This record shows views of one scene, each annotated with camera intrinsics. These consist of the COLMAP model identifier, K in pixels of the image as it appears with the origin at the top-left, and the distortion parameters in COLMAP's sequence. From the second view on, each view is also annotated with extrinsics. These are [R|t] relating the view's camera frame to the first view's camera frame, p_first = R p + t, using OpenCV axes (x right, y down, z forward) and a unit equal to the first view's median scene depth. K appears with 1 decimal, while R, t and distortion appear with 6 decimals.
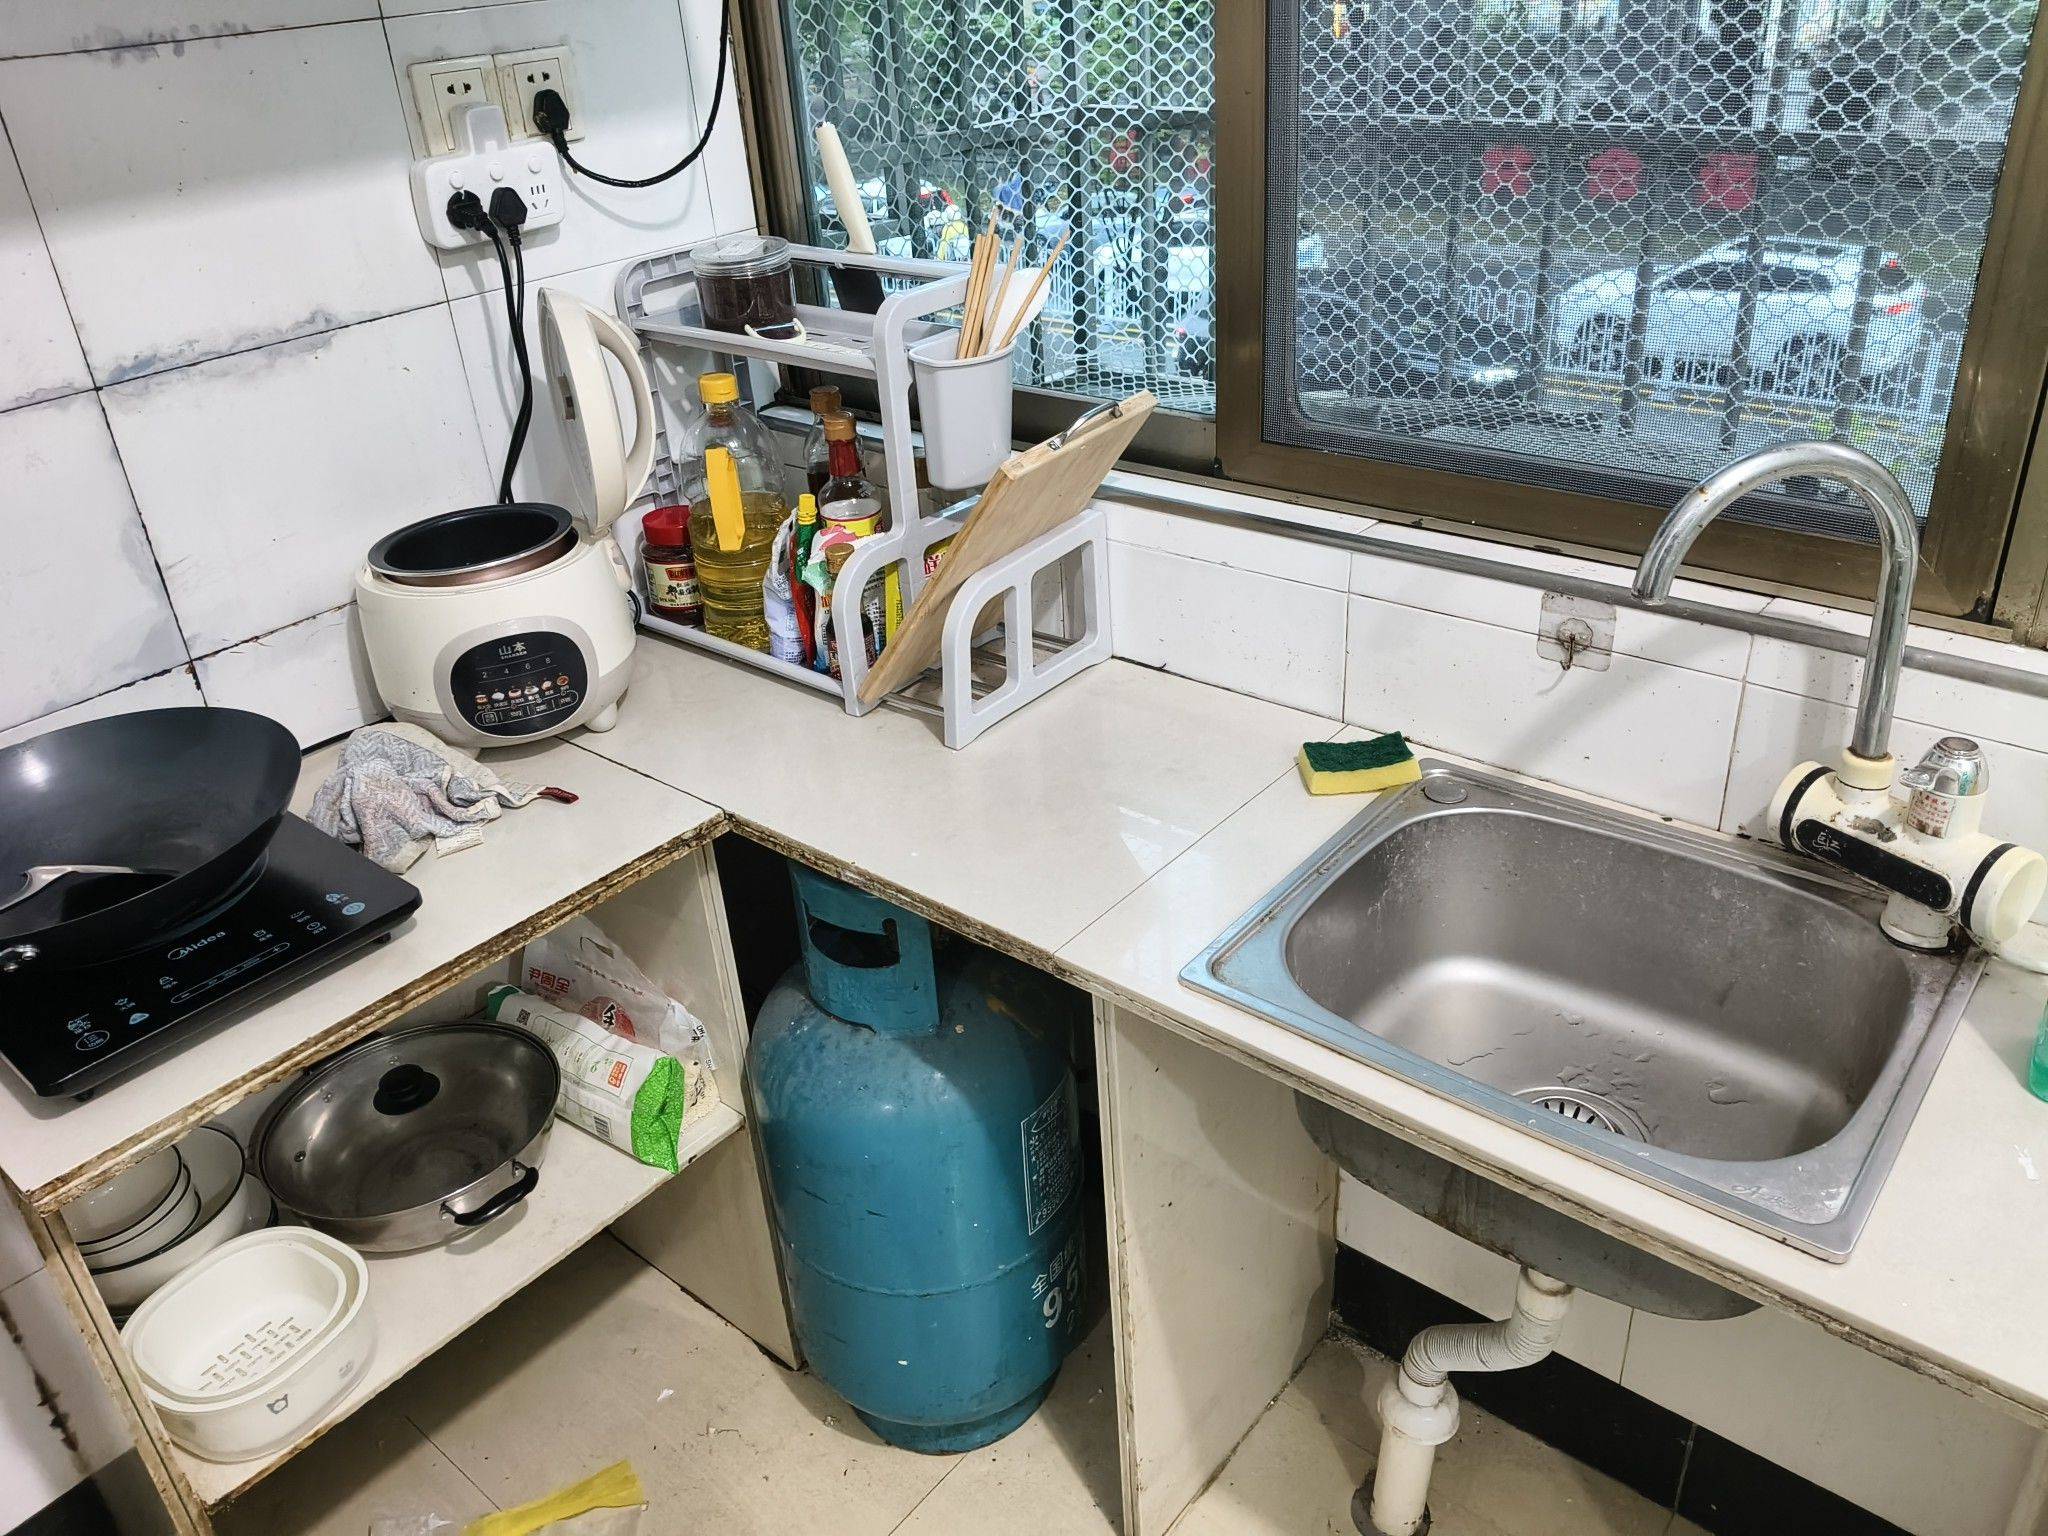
lens RADIAL K [[1551.0, 0, 1028.0], [0, 1551.0, 702.6], [0, 0, 1]] dist [0.087693, -0.141319]
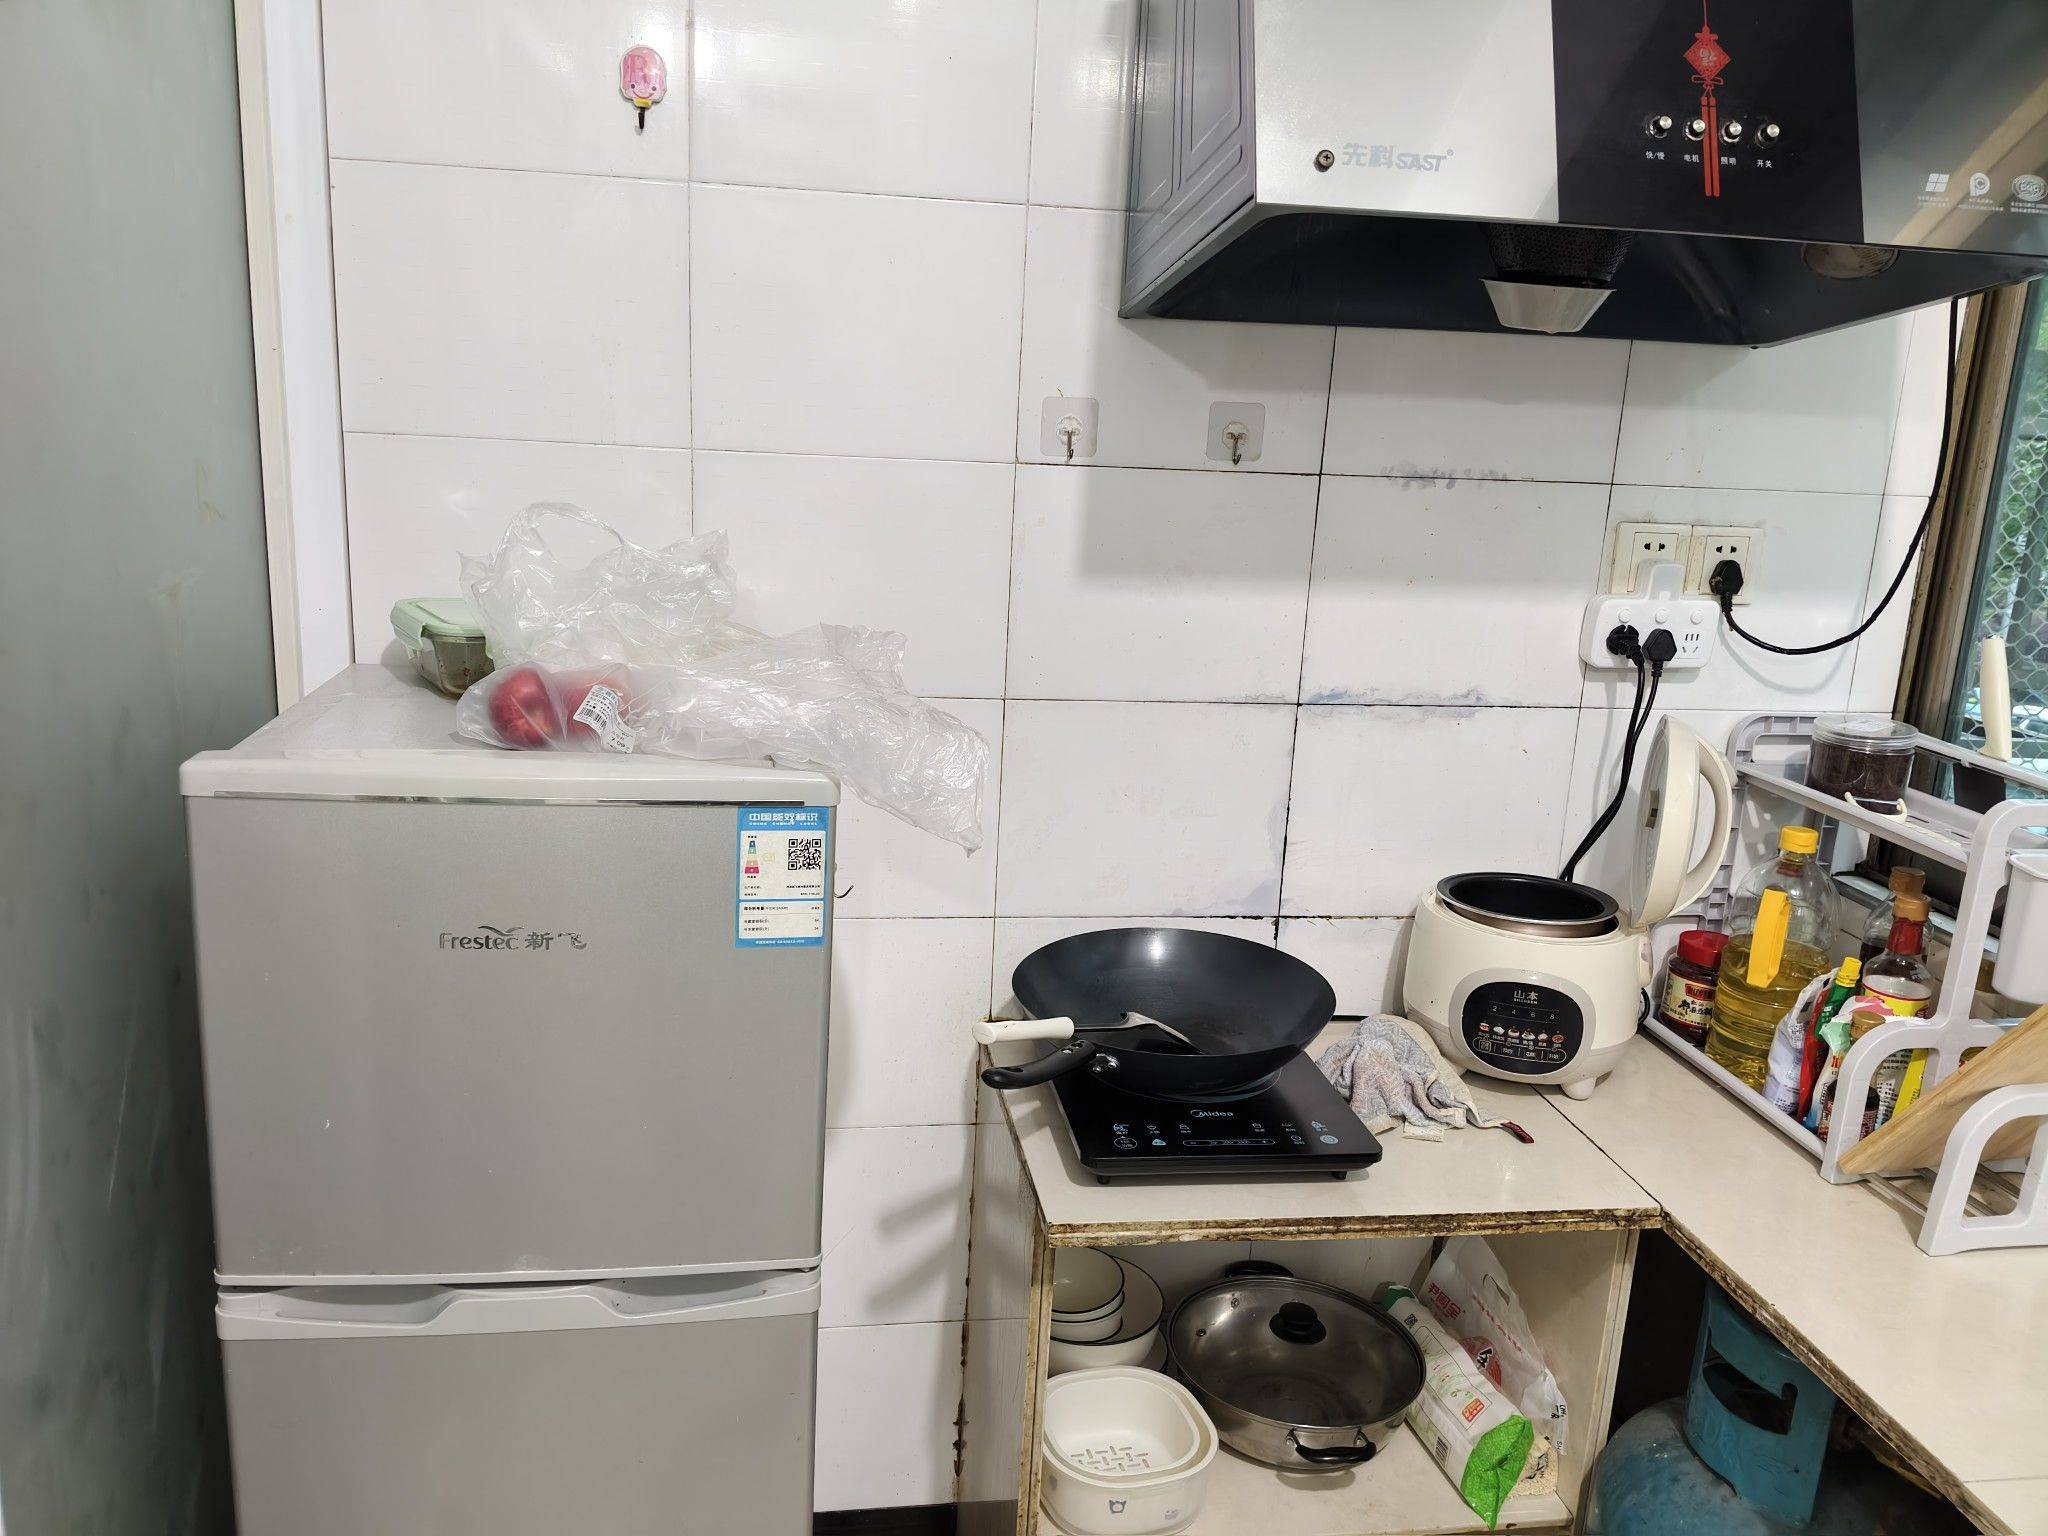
lens RADIAL K [[1533.8, 0, 954.9], [0, 1533.8, 746.9], [0, 0, 1]] dist [-0.001840, -0.016069]
pose [[0.721980, 0.254615, -0.643363, 0.041897], [-0.393768, 0.915769, -0.079464, 0.050228], [0.568939, 0.310707, 0.761426, -0.142018]]
